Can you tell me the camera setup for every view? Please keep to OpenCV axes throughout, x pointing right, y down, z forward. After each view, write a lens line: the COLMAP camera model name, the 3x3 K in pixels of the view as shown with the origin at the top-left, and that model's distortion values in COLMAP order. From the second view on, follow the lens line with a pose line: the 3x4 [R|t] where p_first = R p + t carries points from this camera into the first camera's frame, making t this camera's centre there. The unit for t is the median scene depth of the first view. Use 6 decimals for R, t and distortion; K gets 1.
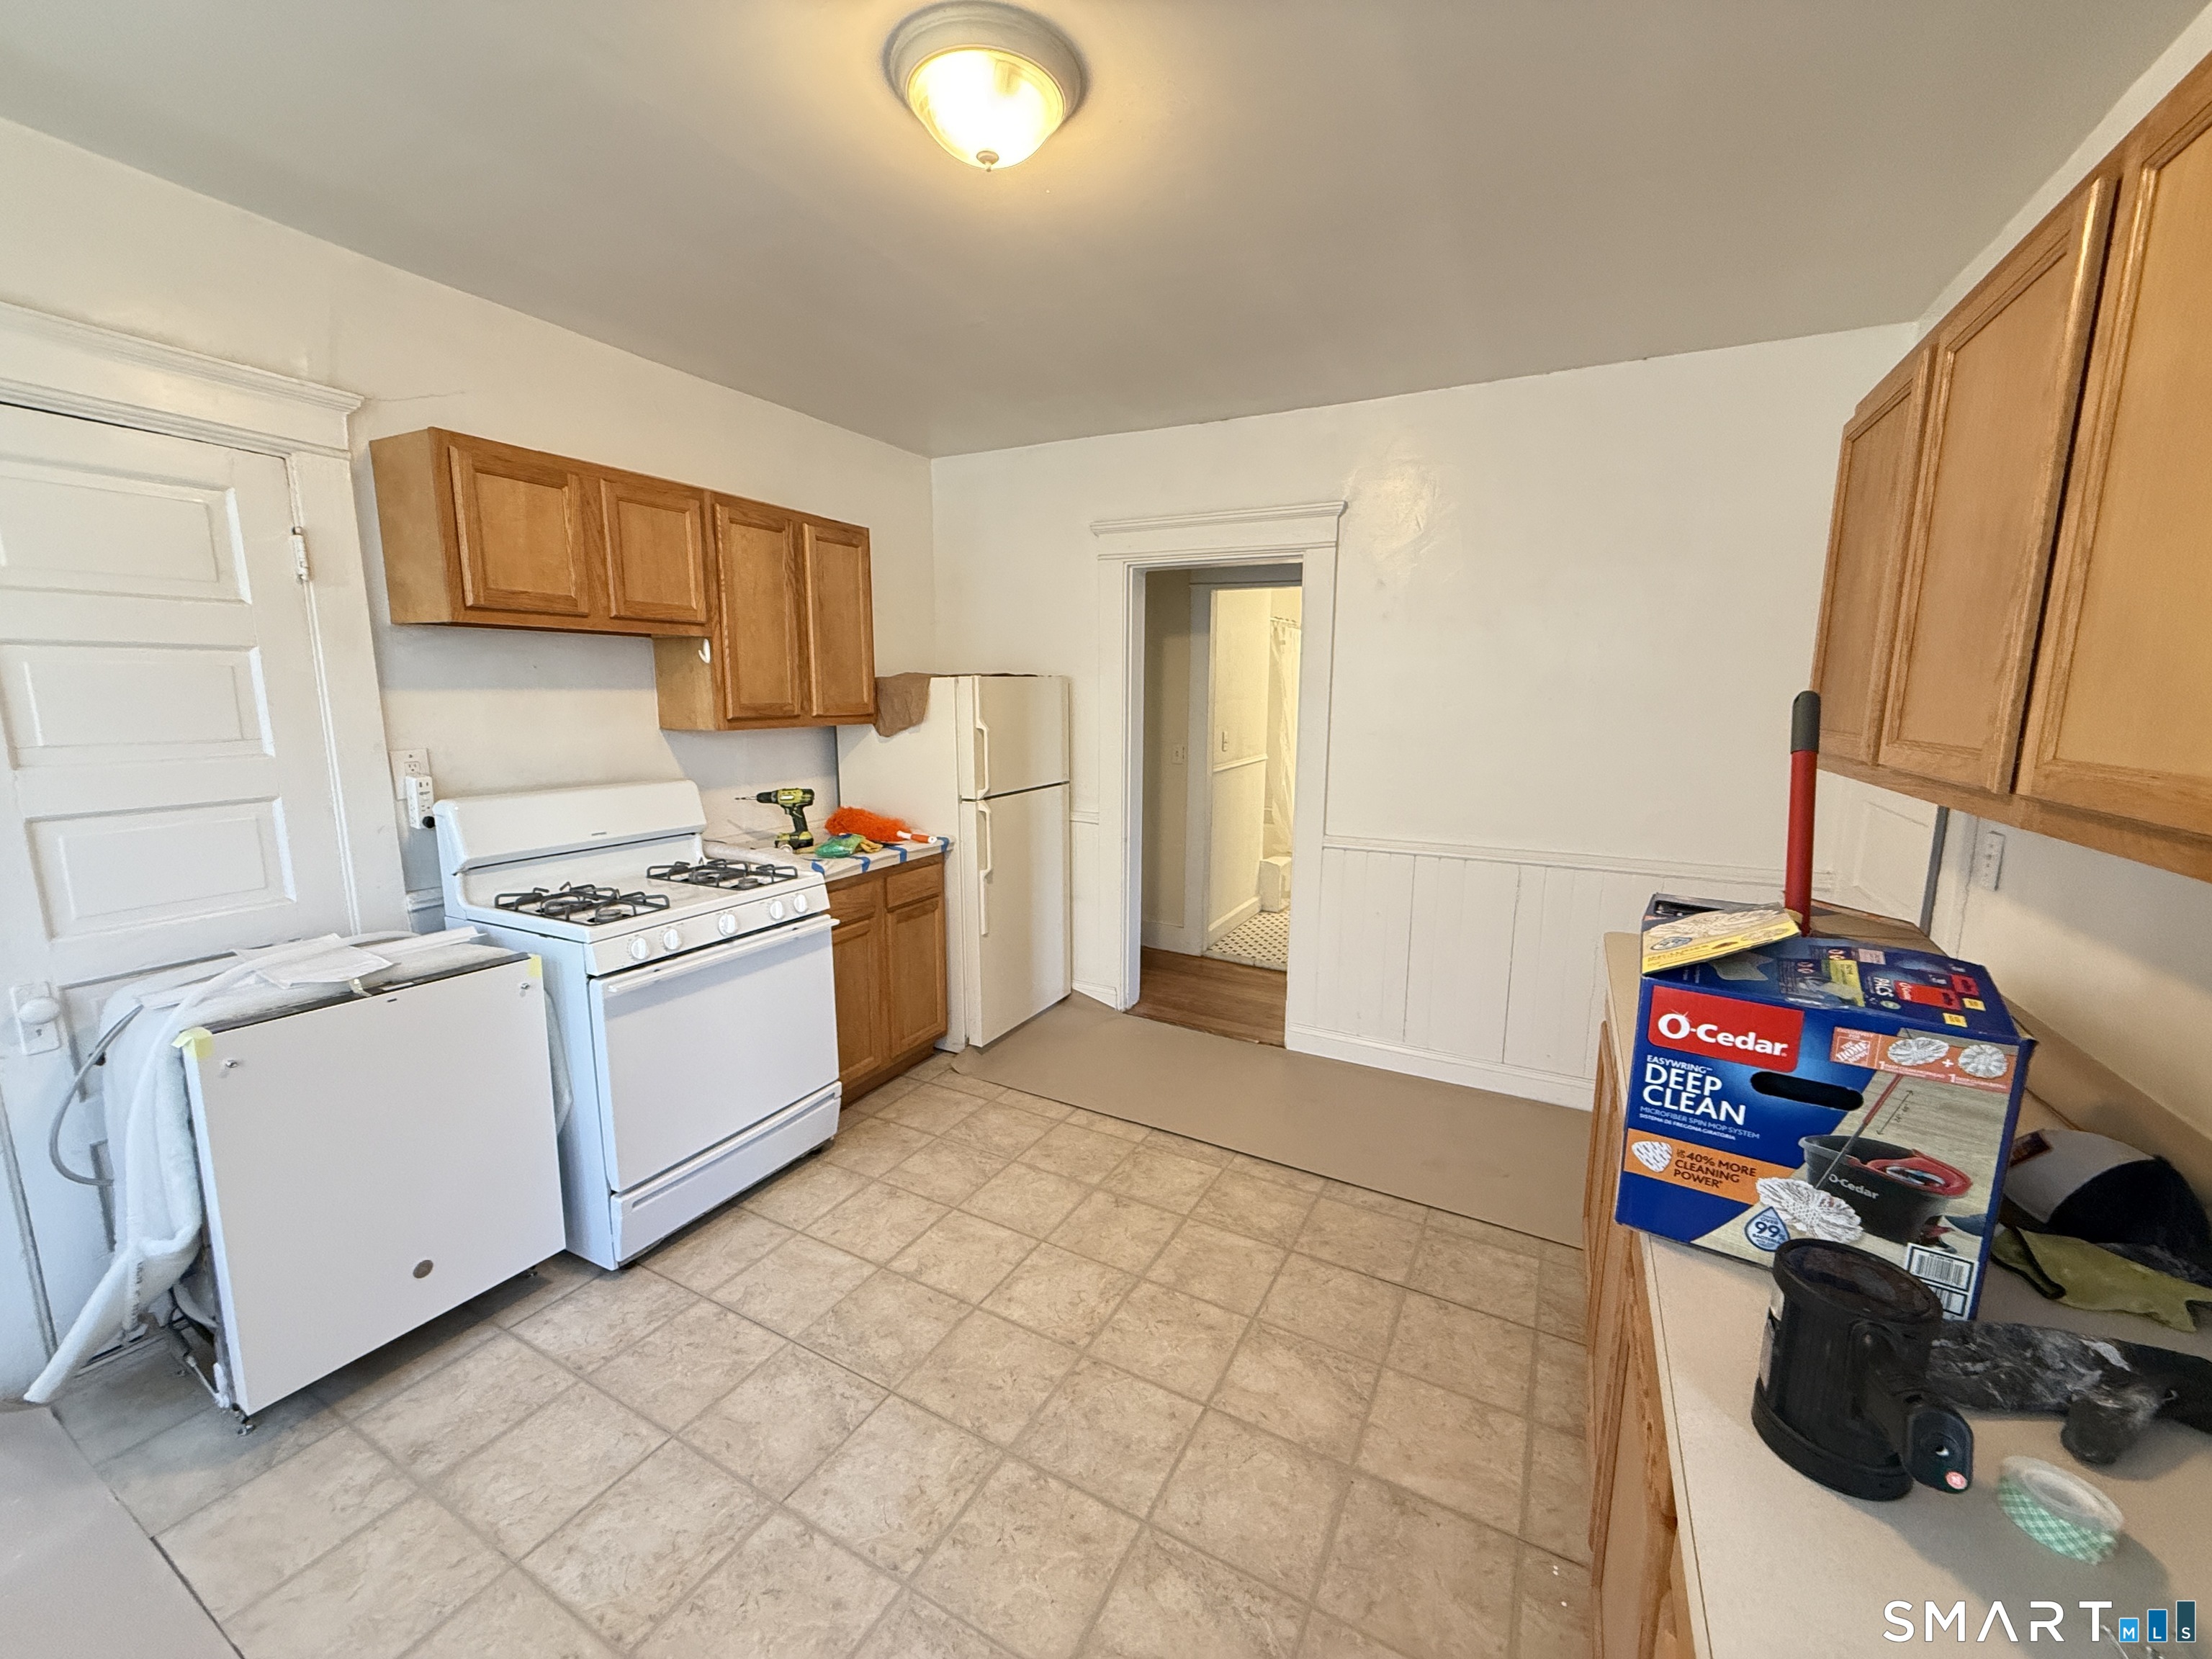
lens RADIAL K [[880.1, 0, 1097.4], [0, 880.1, 827.3], [0, 0, 1]] dist [0.001612, -0.000072]
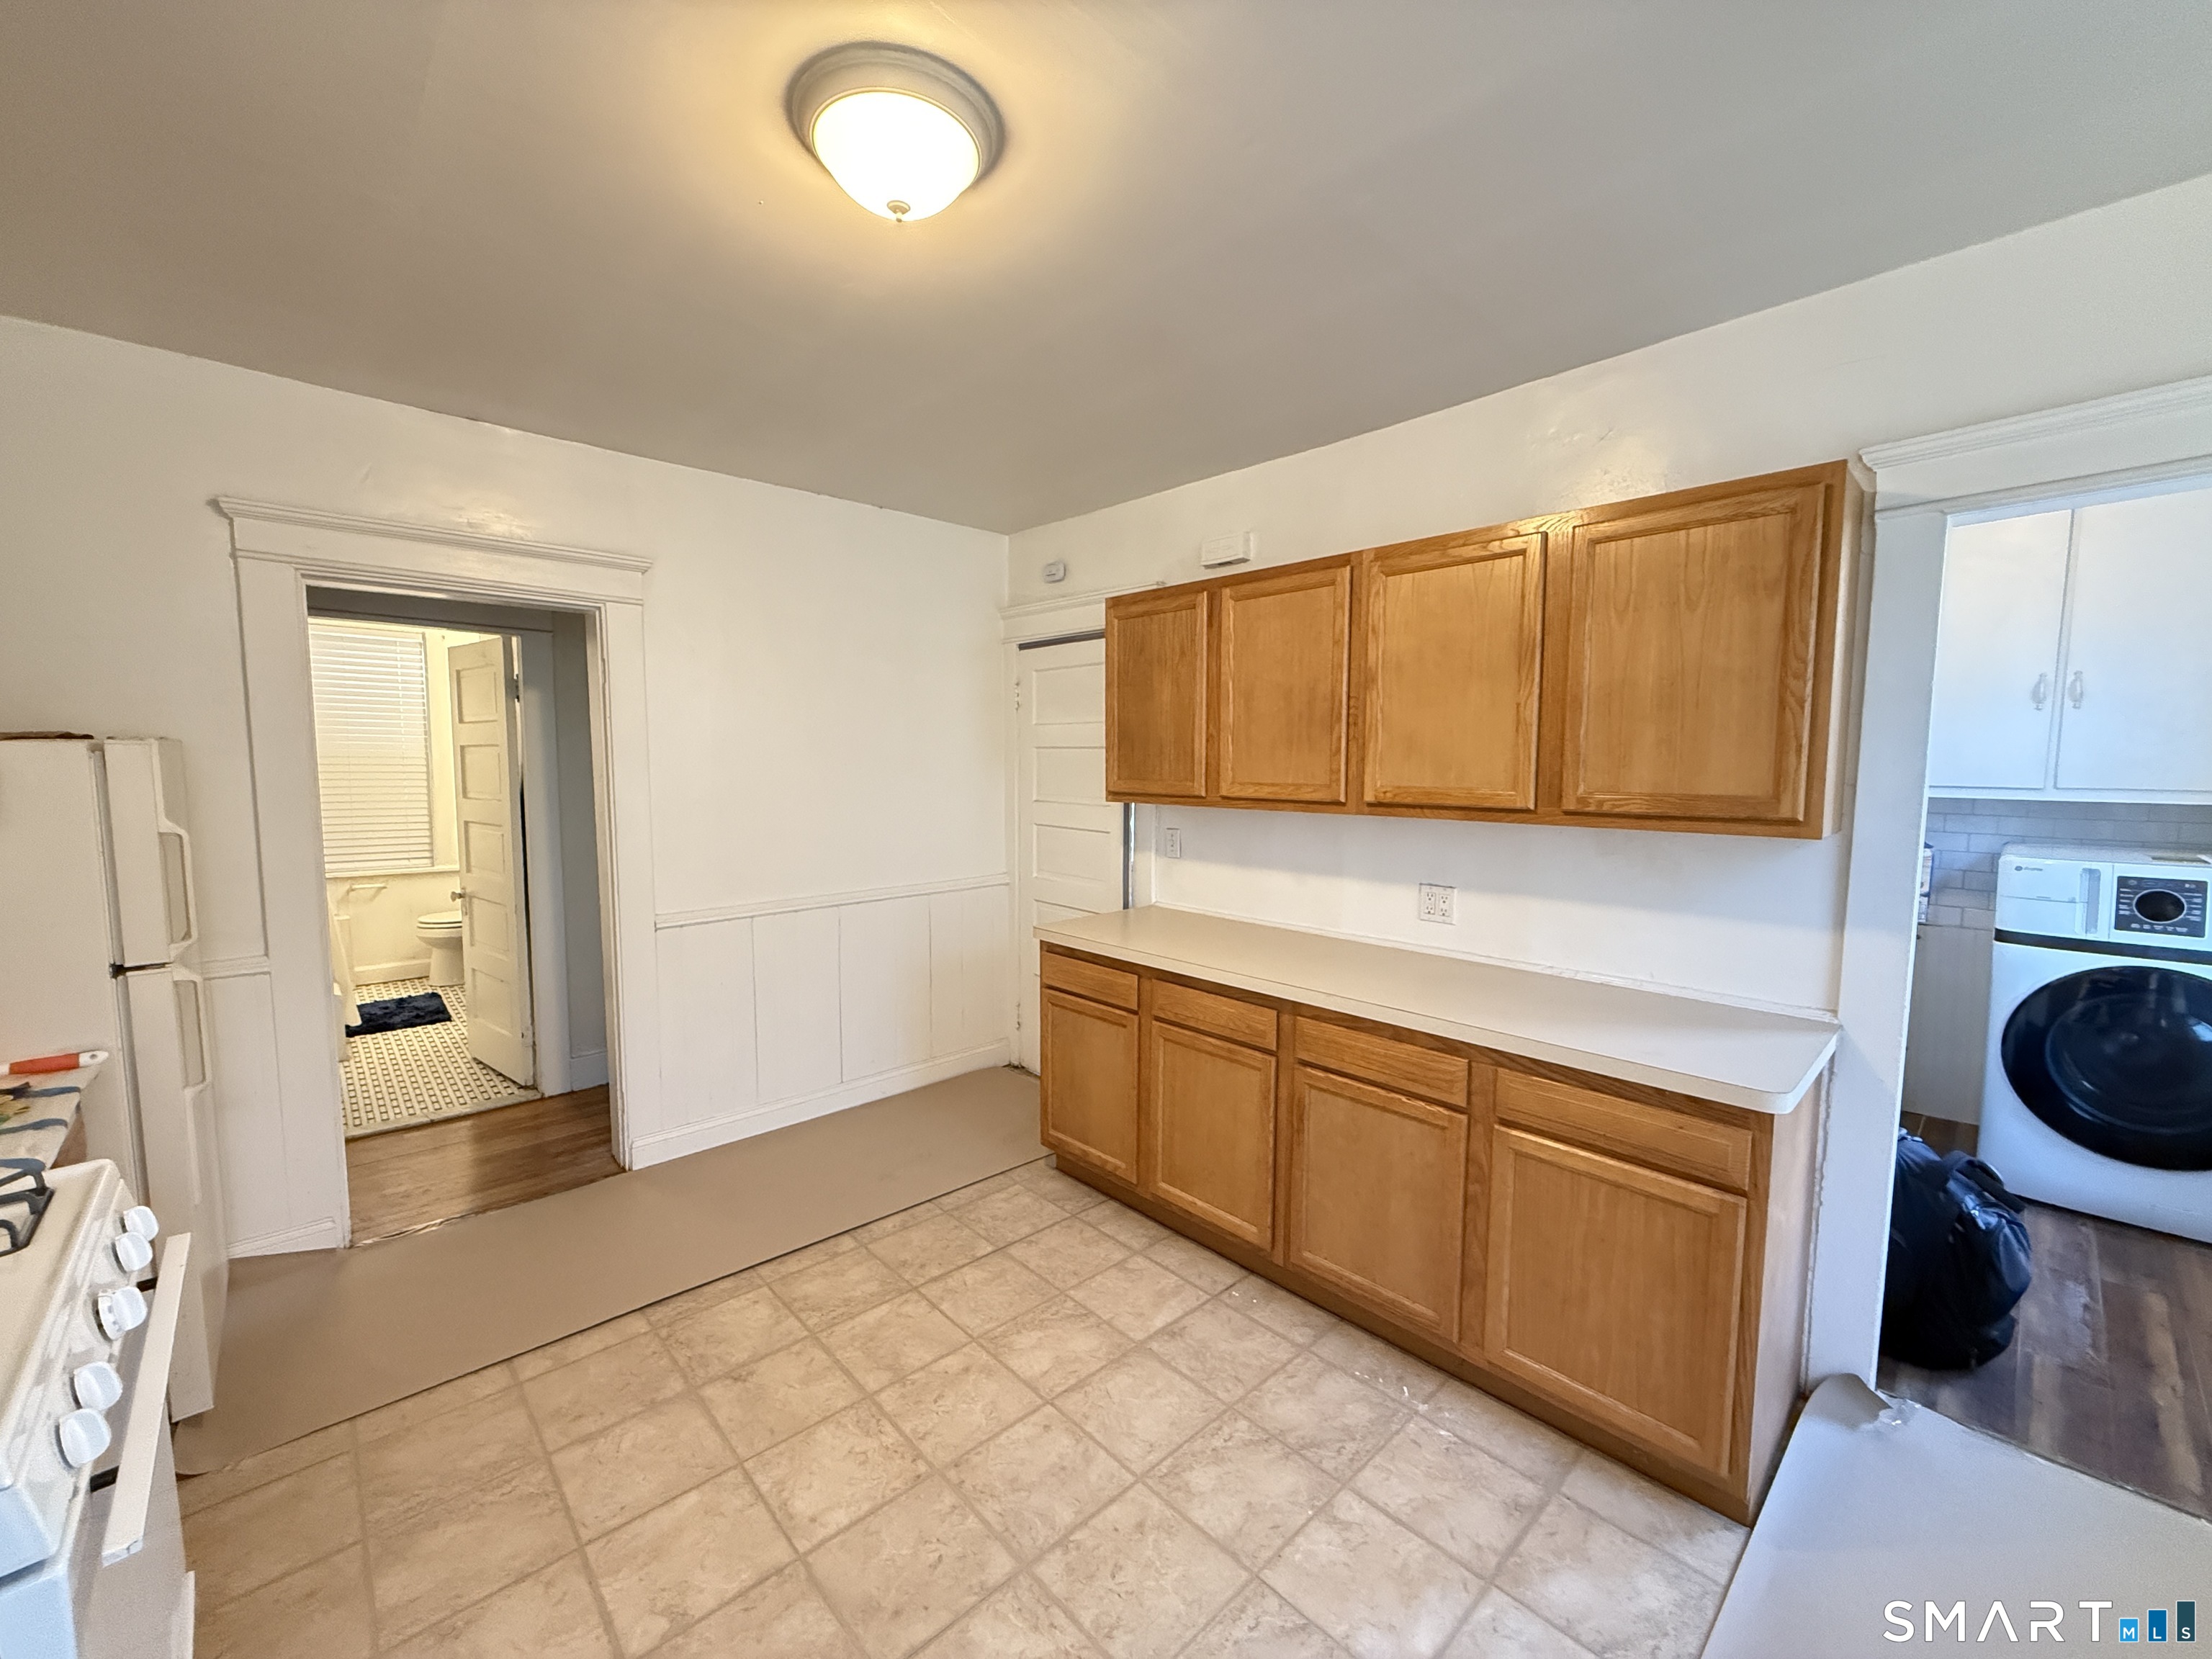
lens RADIAL K [[880.1, 0, 1101.6], [0, 880.1, 830.1], [0, 0, 1]] dist [0.001612, -0.000072]
pose [[0.316312, -0.086748, 0.944681, -0.820648], [0.147570, 0.988188, 0.041332, -0.088842], [-0.937107, 0.126333, 0.325377, 0.472769]]
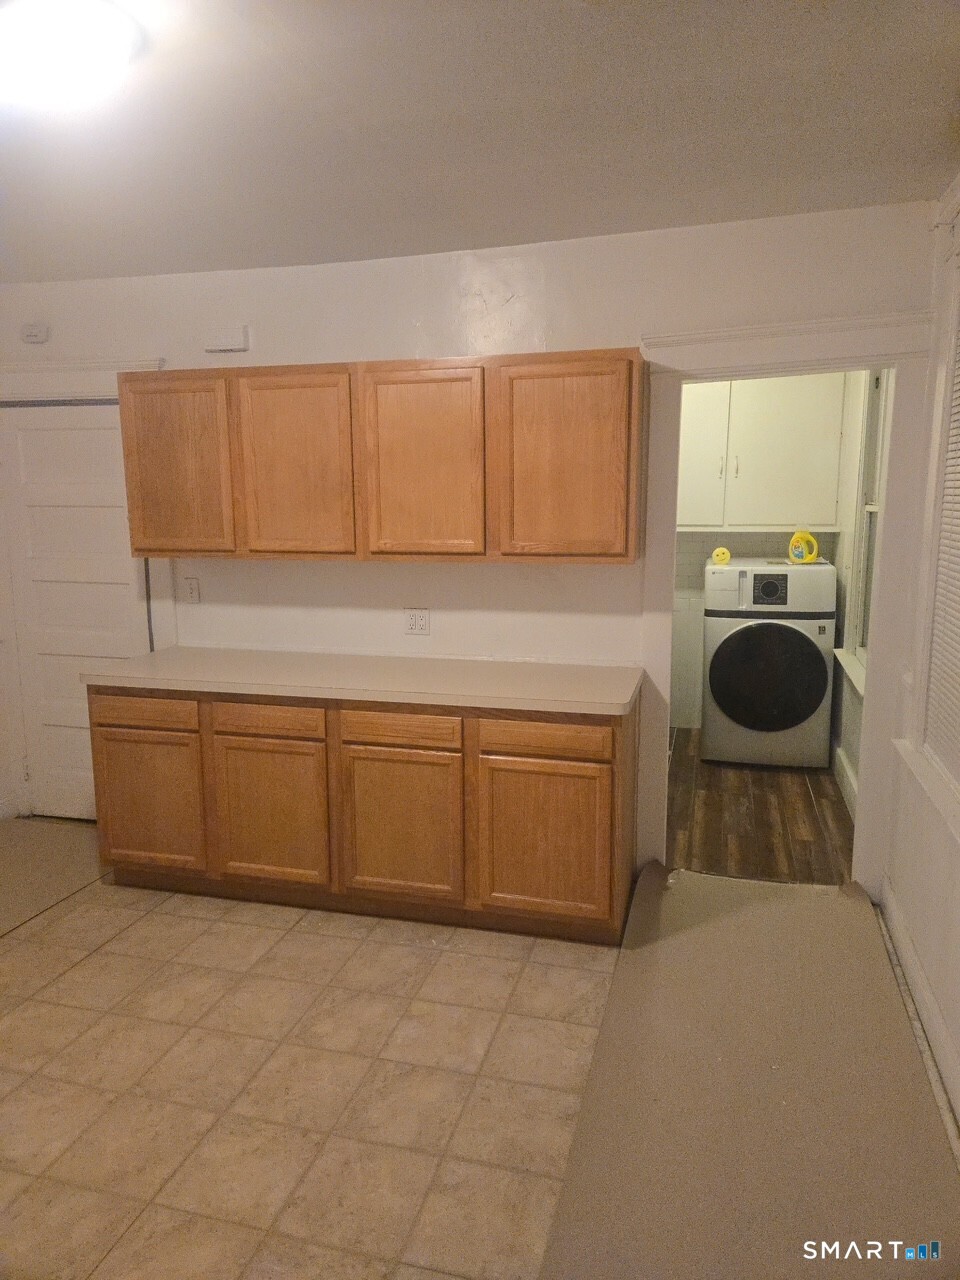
lens RADIAL K [[863.3, 0, 479.3], [0, 863.3, 627.9], [0, 0, 1]] dist [0.065309, -0.025921]
pose [[-0.221920, -0.155433, 0.962597, -1.228651], [0.156445, 0.968747, 0.192493, -0.171361], [-0.962433, 0.193311, -0.190667, 0.679992]]
